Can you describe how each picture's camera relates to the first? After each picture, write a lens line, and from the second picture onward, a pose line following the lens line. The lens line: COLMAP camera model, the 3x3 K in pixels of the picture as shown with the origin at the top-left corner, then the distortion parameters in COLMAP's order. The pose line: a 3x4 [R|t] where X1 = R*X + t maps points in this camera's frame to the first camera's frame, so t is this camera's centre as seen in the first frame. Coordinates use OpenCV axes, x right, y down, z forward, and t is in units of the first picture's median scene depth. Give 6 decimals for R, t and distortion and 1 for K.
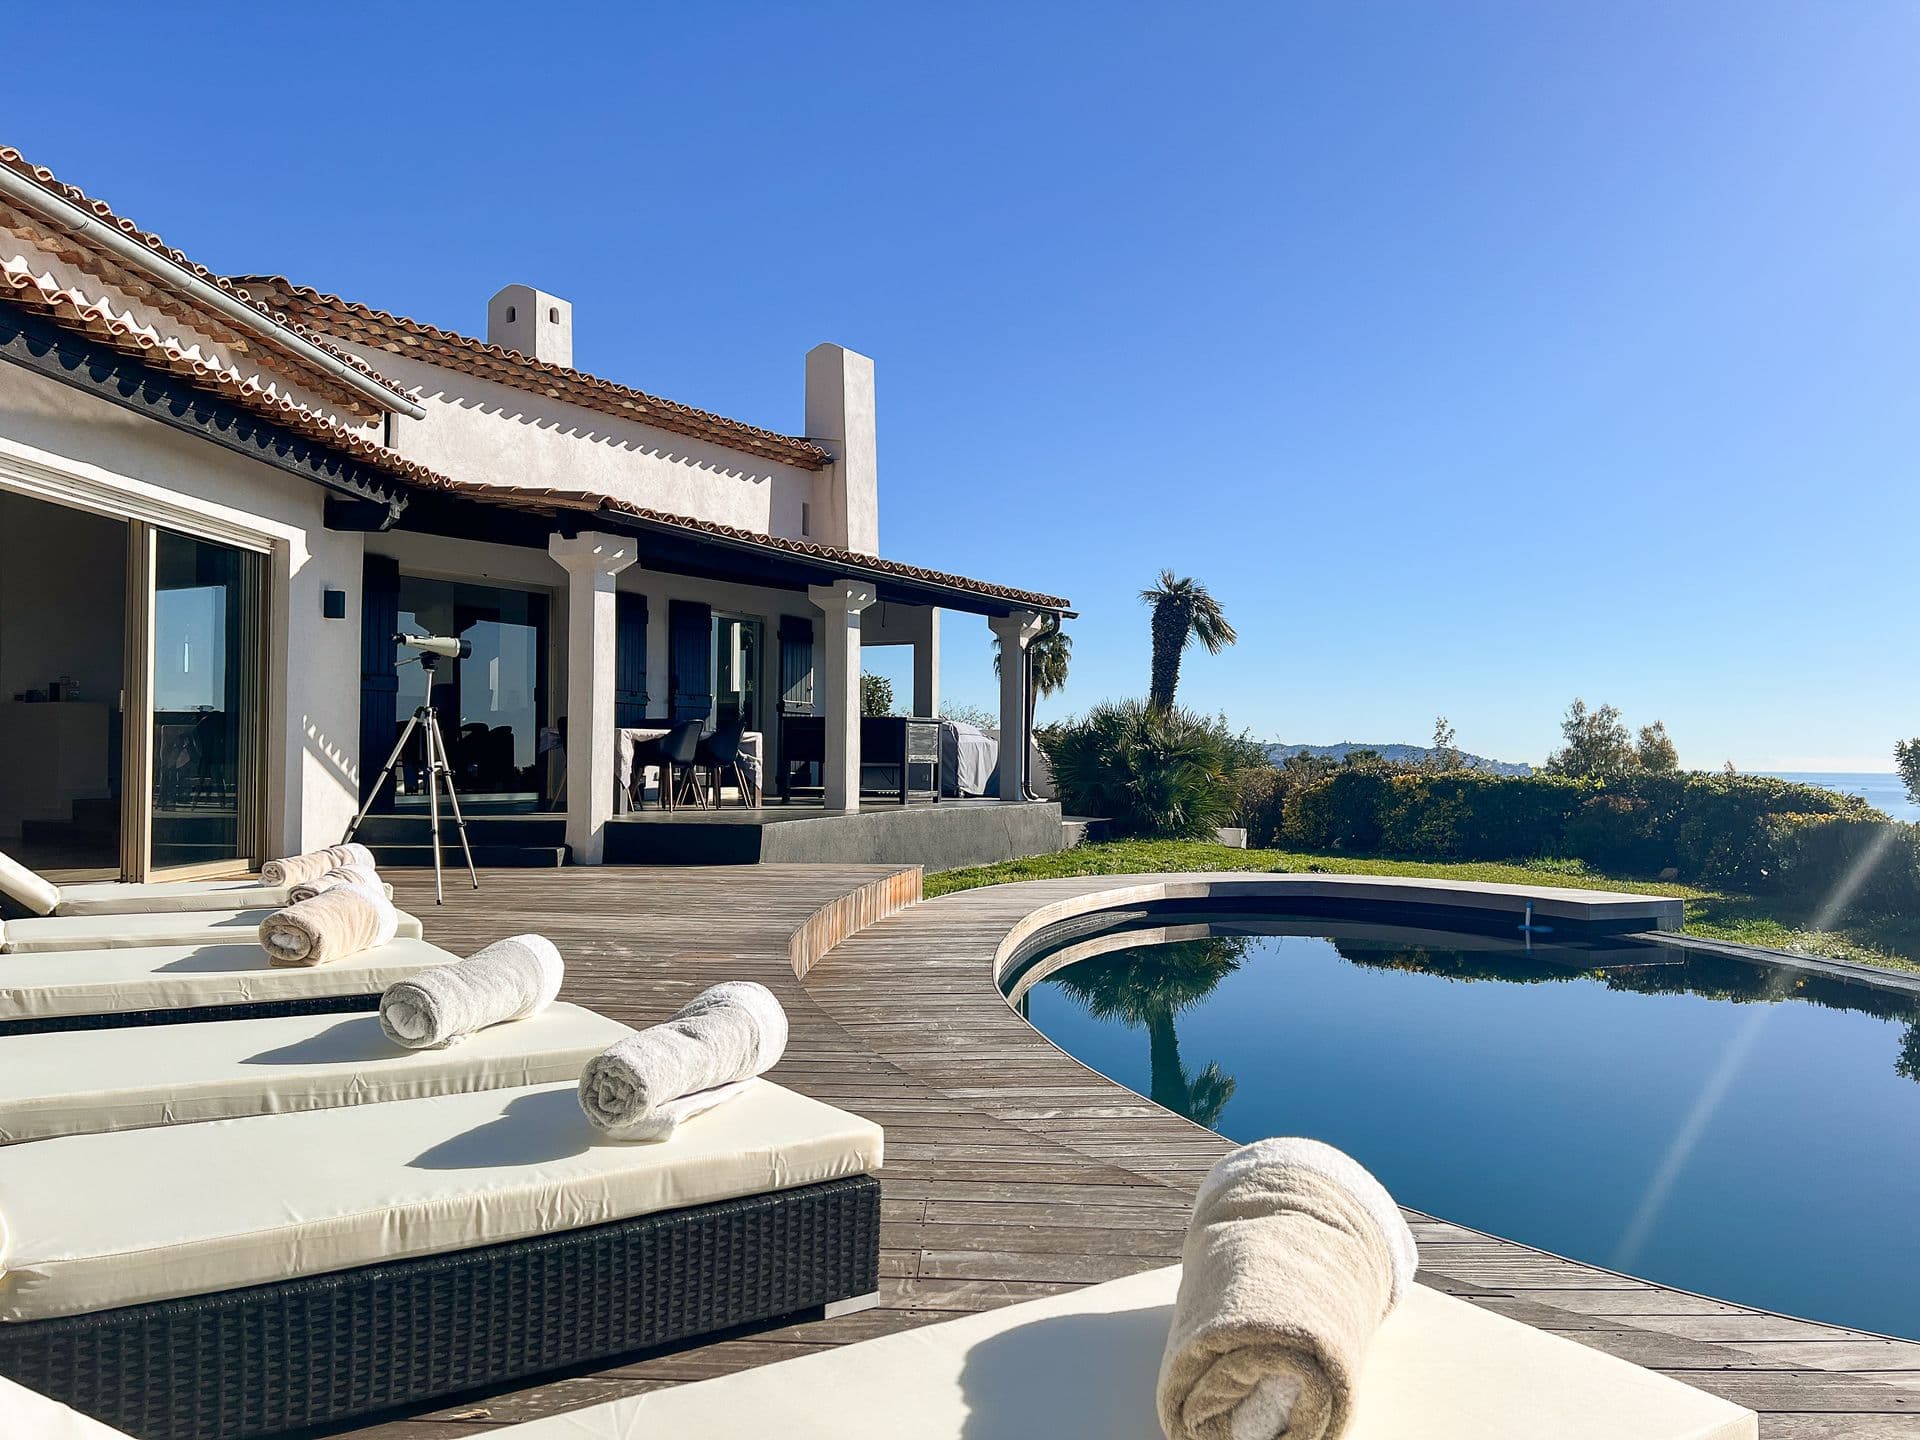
lens RADIAL K [[1436.8, 0, 967.4], [0, 1436.8, 729.9], [0, 0, 1]] dist [0.122453, -0.217643]
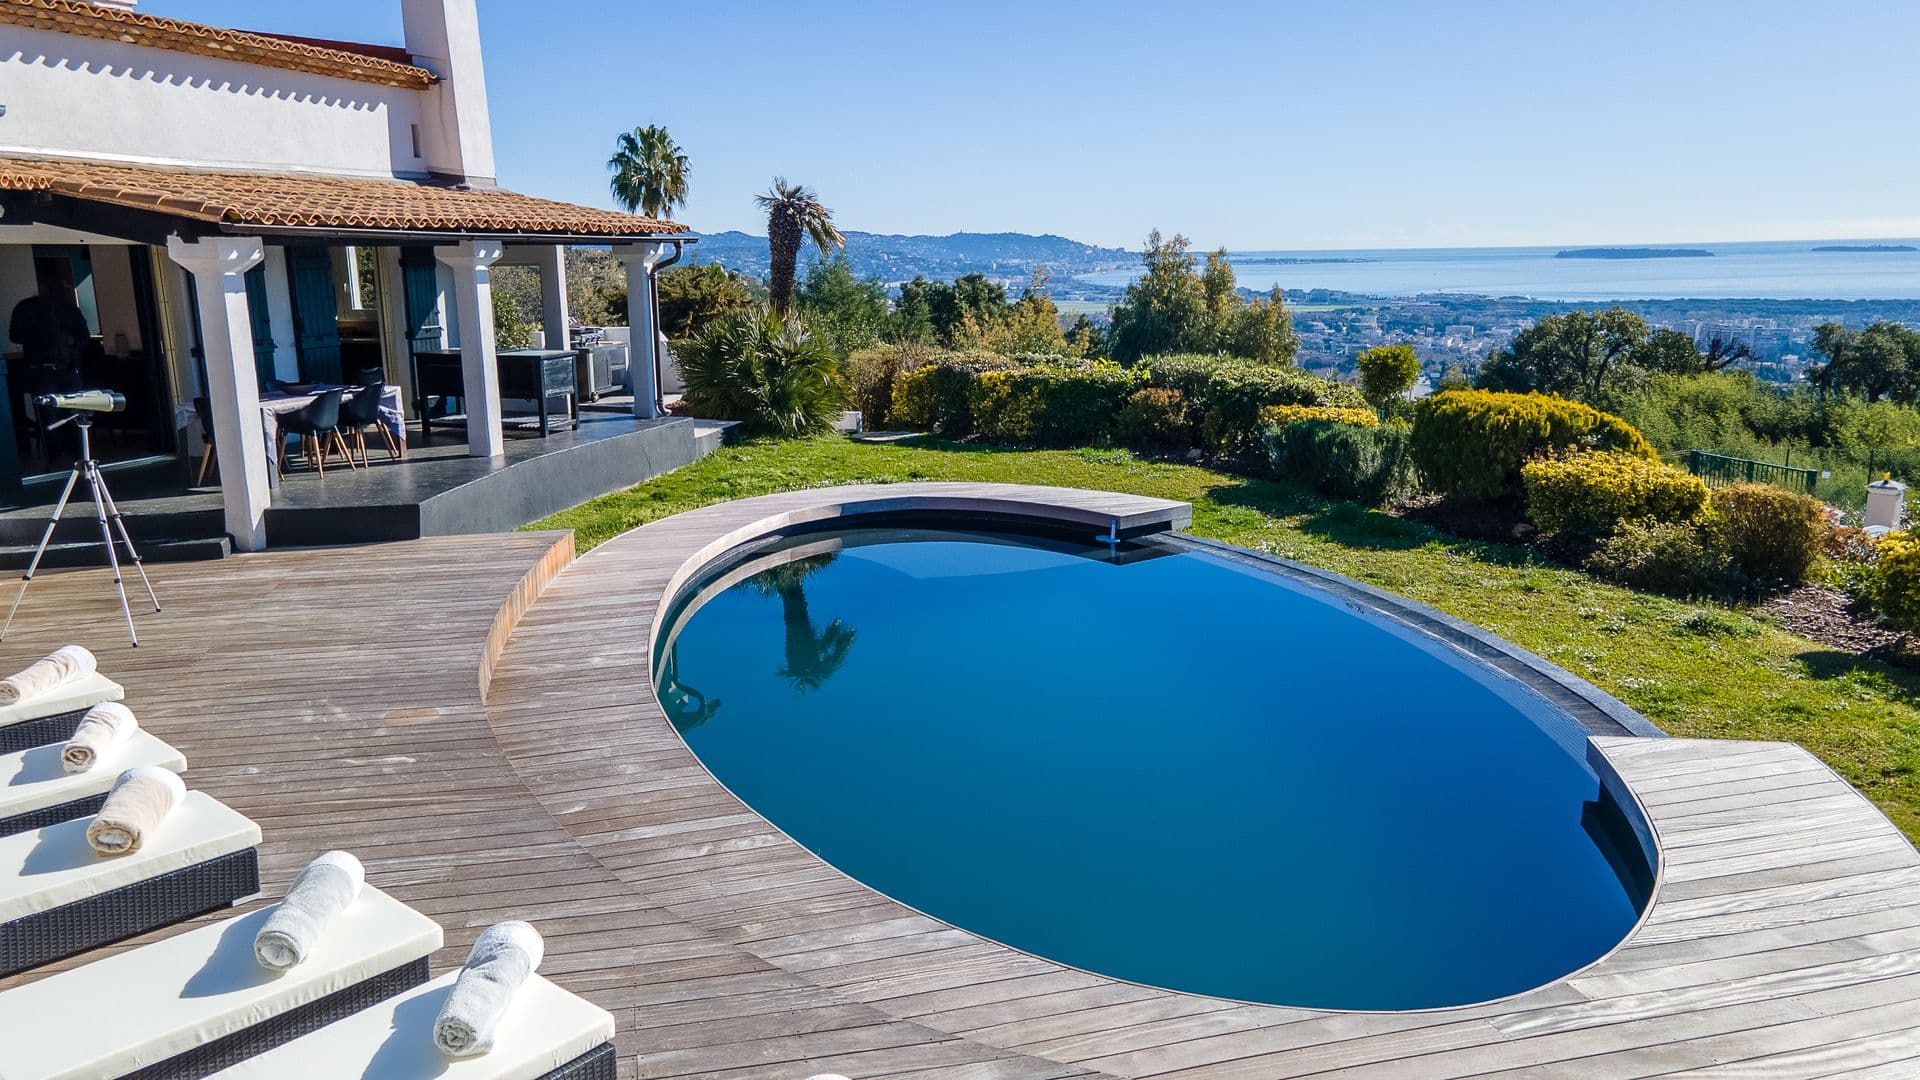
lens RADIAL K [[1400.5, 0, 960.0], [0, 1400.5, 540.0], [0, 0, 1]] dist [-0.002883, 0.080609]
pose [[0.967565, -0.069911, 0.242755, -0.003948], [0.015595, 0.975642, 0.218815, -0.104985], [-0.252140, -0.207932, 0.945087, -0.095294]]
